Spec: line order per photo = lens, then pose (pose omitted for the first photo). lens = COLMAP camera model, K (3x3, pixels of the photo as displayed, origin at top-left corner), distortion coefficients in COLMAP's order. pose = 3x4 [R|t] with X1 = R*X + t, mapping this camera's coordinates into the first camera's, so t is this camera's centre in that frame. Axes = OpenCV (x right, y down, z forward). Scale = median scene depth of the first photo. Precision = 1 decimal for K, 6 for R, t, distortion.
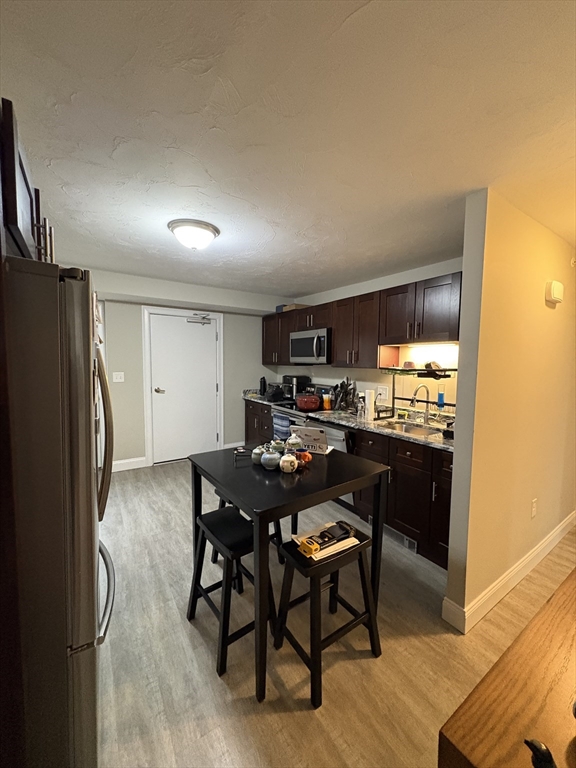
lens RADIAL K [[307.0, 0, 288.0], [0, 307.0, 384.0], [0, 0, 1]] dist [-0.001327, 0.000097]
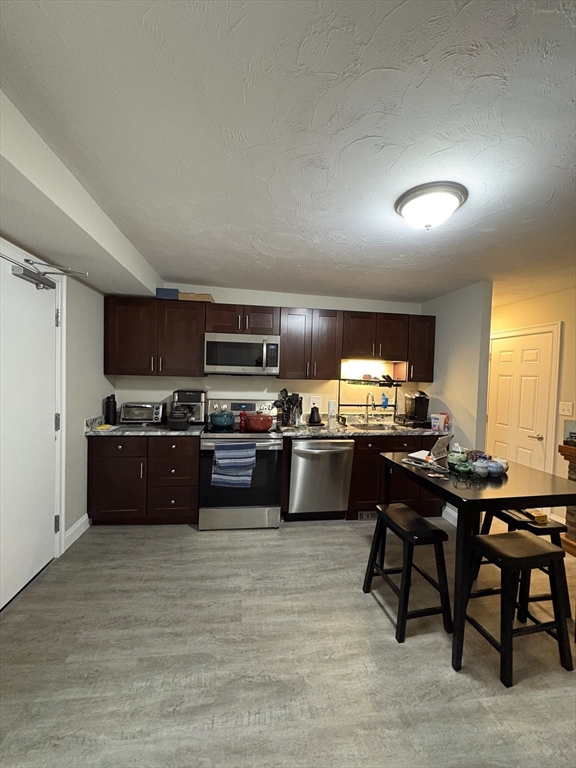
lens RADIAL K [[307.0, 0, 288.0], [0, 307.0, 384.0], [0, 0, 1]] dist [-0.001327, 0.000097]
pose [[0.421011, -0.029772, 0.906567, -0.772357], [0.048320, 0.998778, 0.010361, -0.055185], [-0.905768, 0.039443, 0.421935, 0.683882]]
